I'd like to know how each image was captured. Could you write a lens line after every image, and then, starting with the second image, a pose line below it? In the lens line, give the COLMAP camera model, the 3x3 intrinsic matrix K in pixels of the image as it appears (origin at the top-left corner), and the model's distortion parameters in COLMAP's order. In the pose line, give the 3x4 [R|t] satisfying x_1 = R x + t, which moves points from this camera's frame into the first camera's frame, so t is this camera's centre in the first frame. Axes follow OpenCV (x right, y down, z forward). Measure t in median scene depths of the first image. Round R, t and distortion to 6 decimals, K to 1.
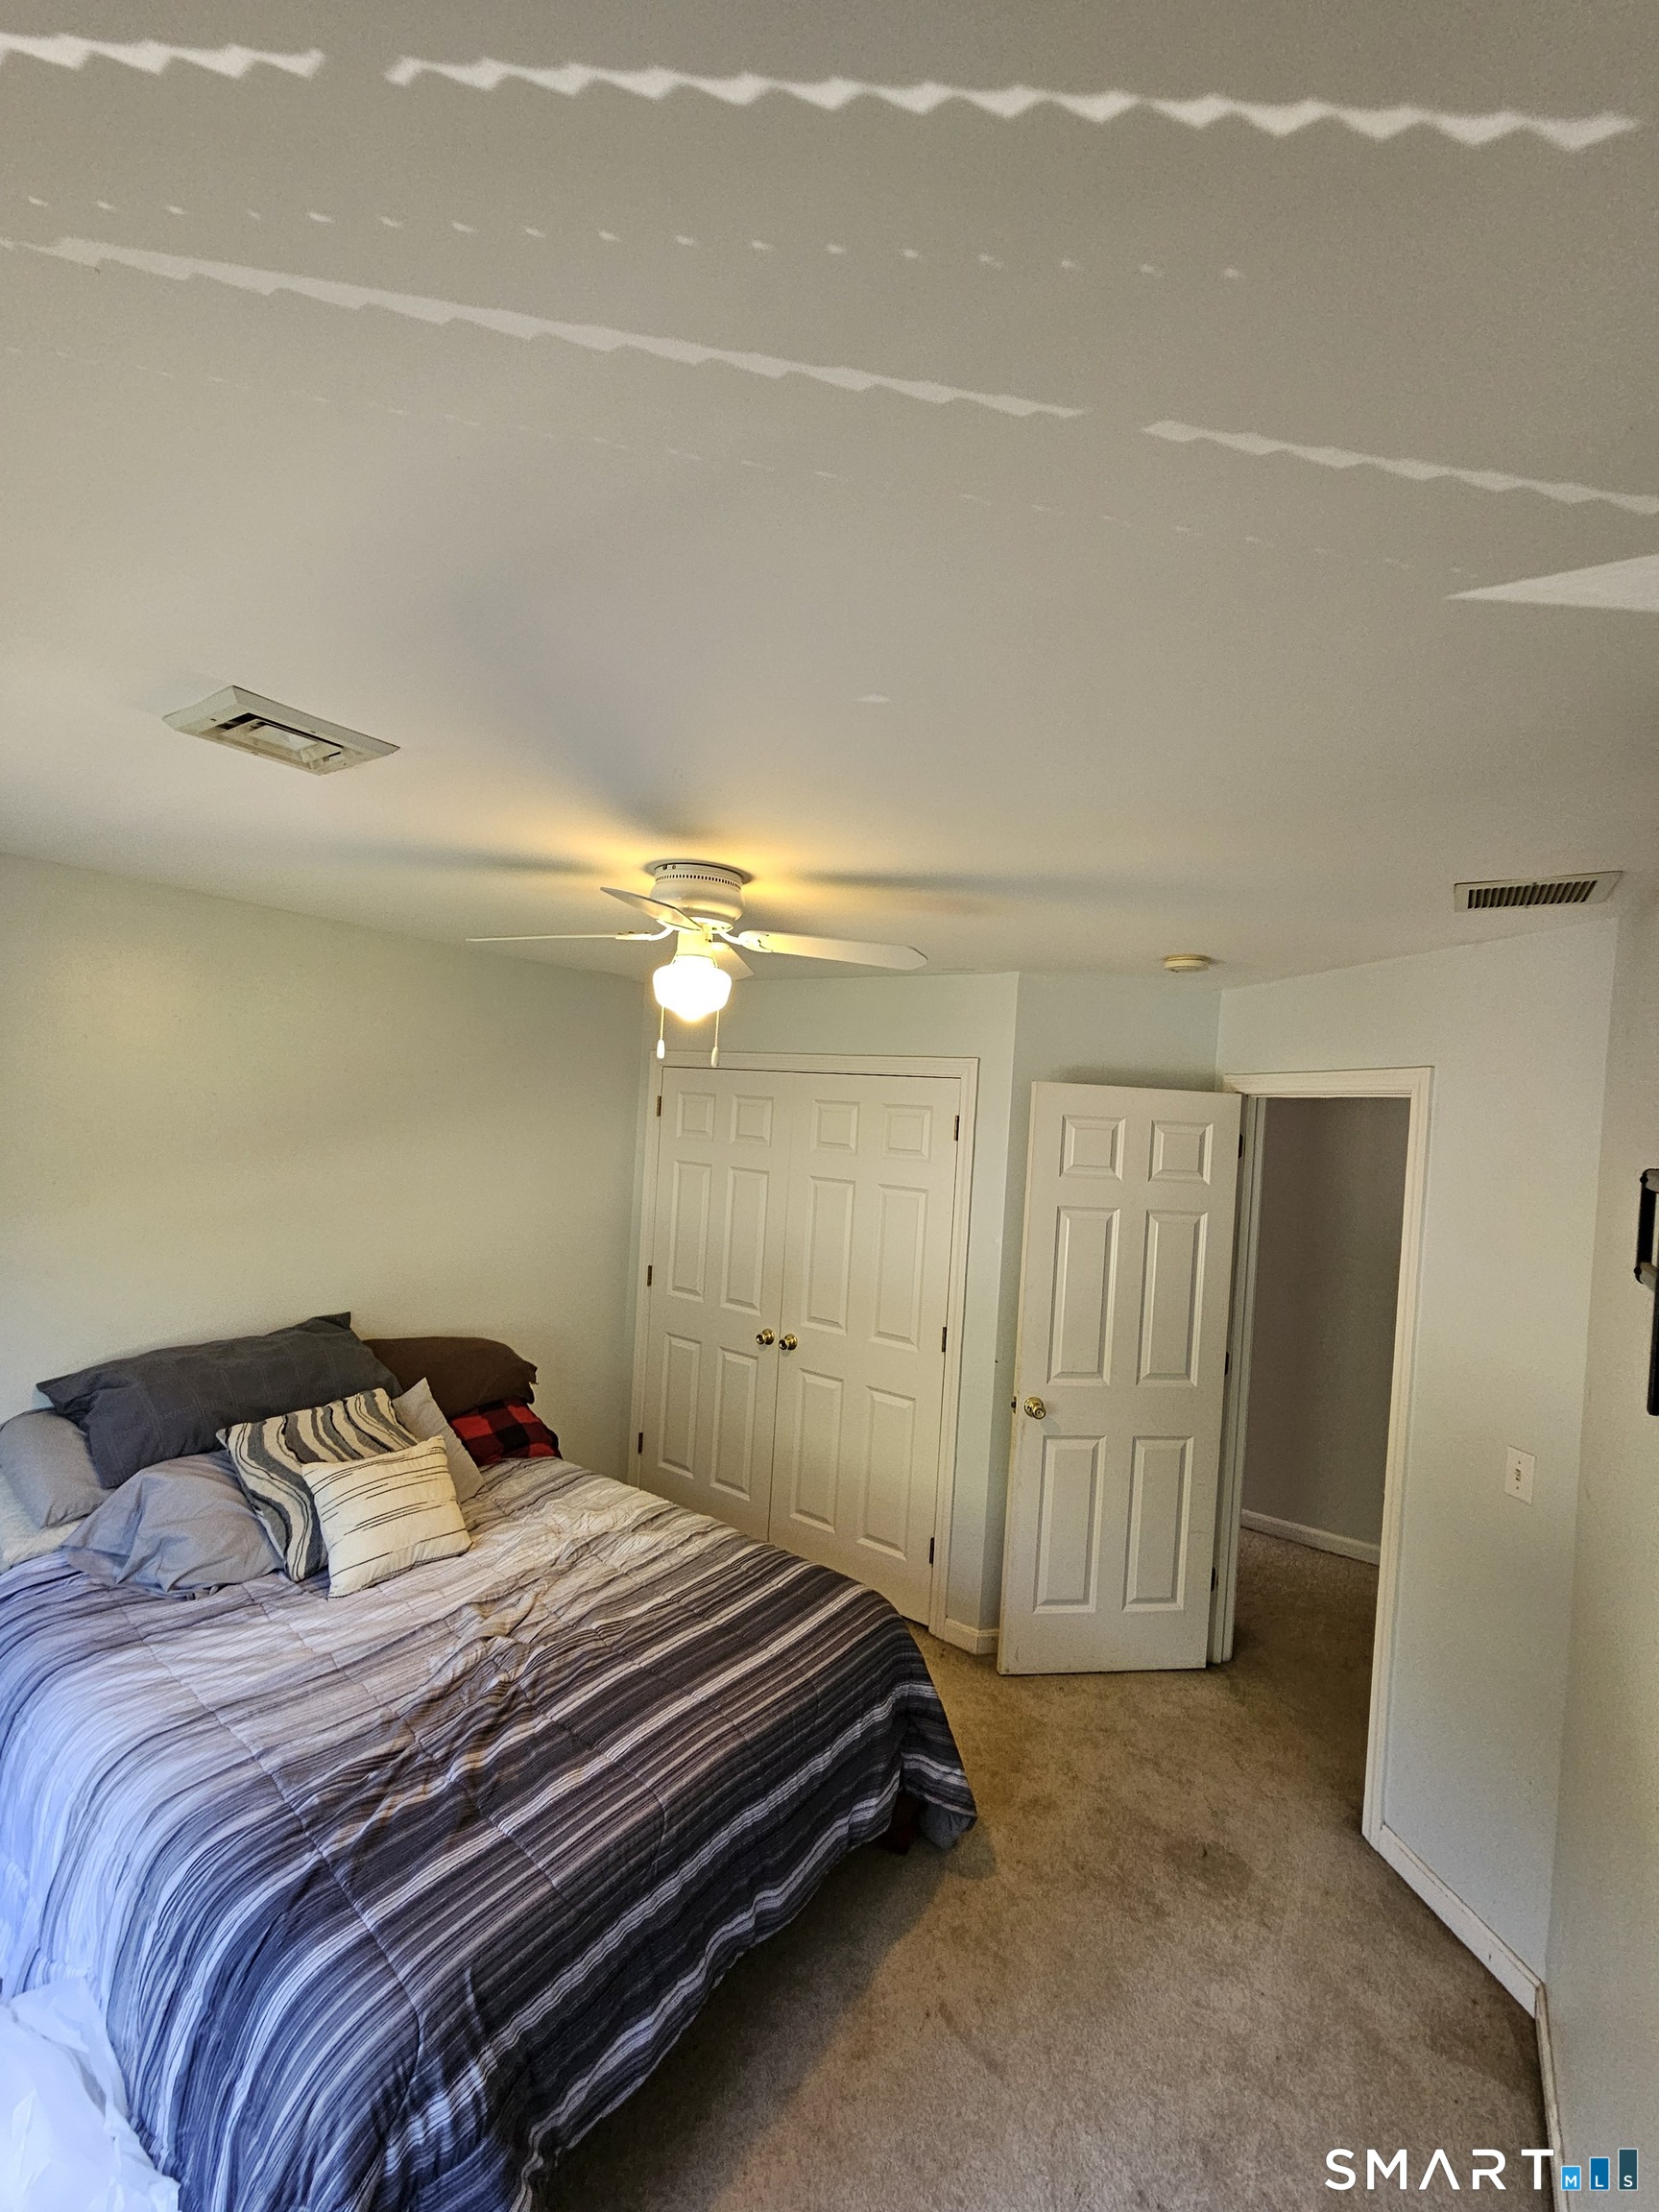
lens RADIAL K [[908.3, 0, 834.9], [0, 908.3, 1110.4], [0, 0, 1]] dist [-0.004991, 0.000345]
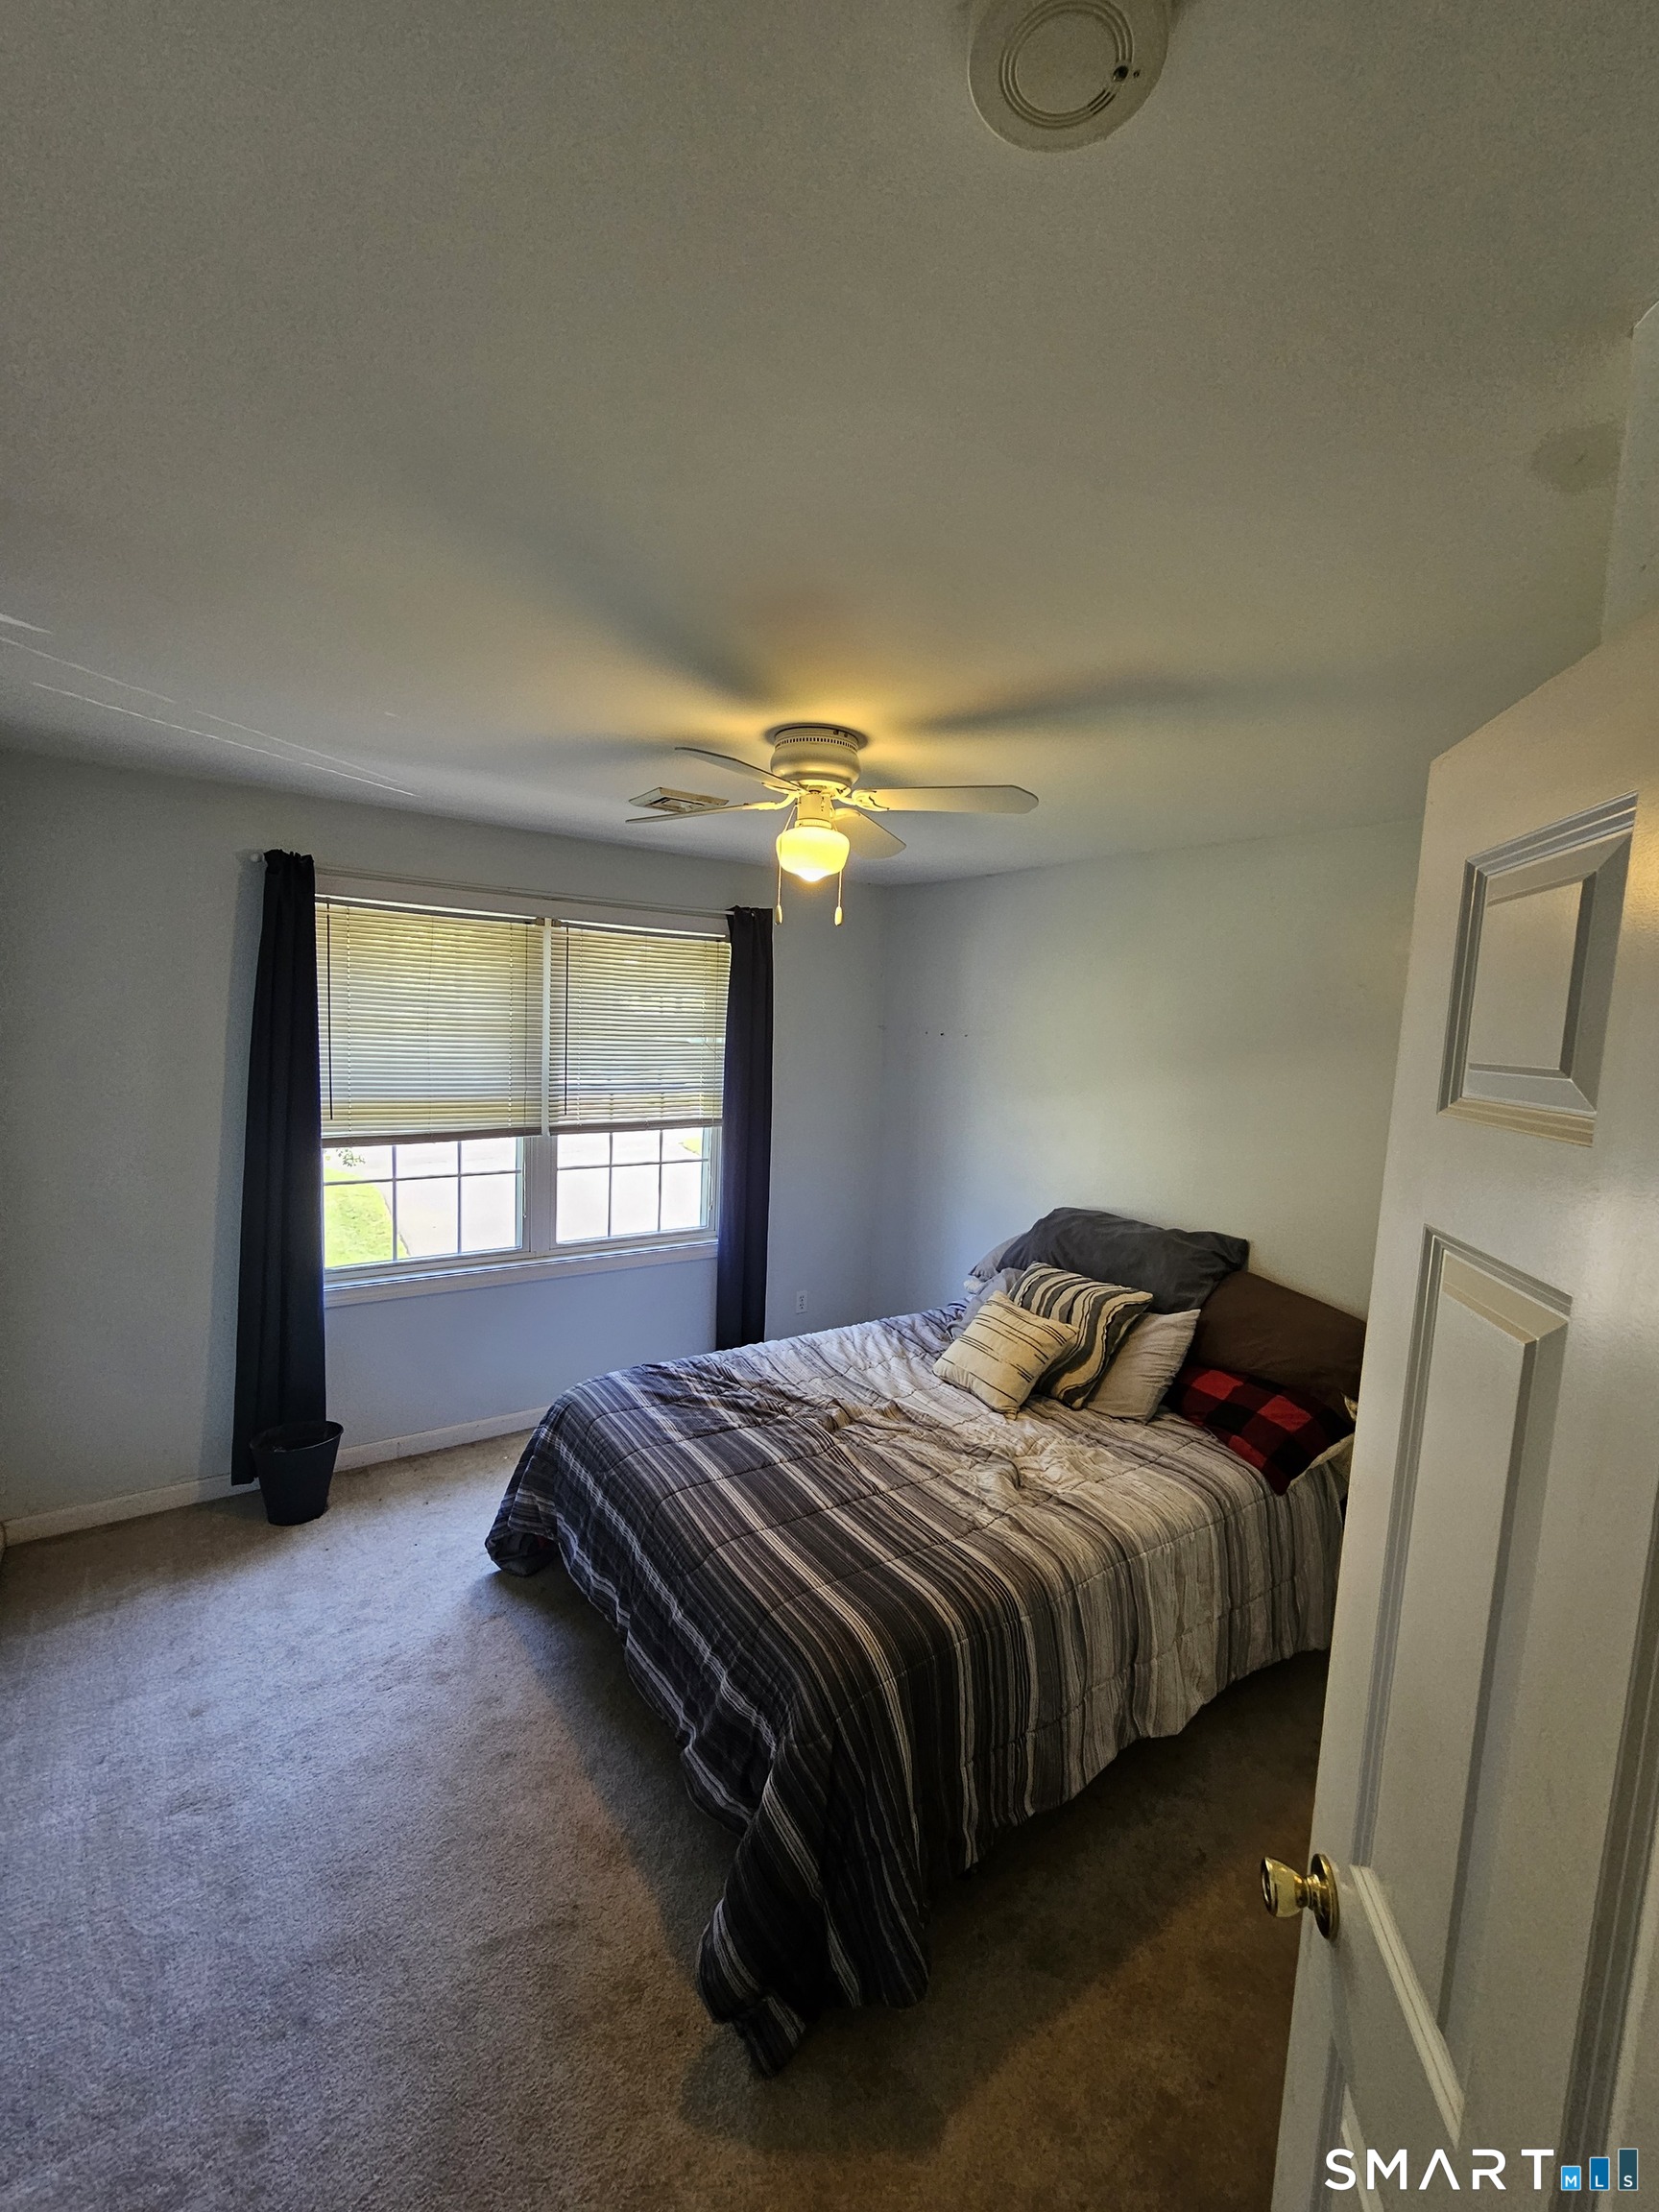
lens RADIAL K [[908.3, 0, 834.9], [0, 908.3, 1110.4], [0, 0, 1]] dist [-0.004991, 0.000345]
pose [[-0.339713, 0.020416, -0.940307, 0.764249], [-0.076407, 0.995861, 0.049226, 0.100721], [0.937420, 0.088569, -0.336747, 1.306183]]
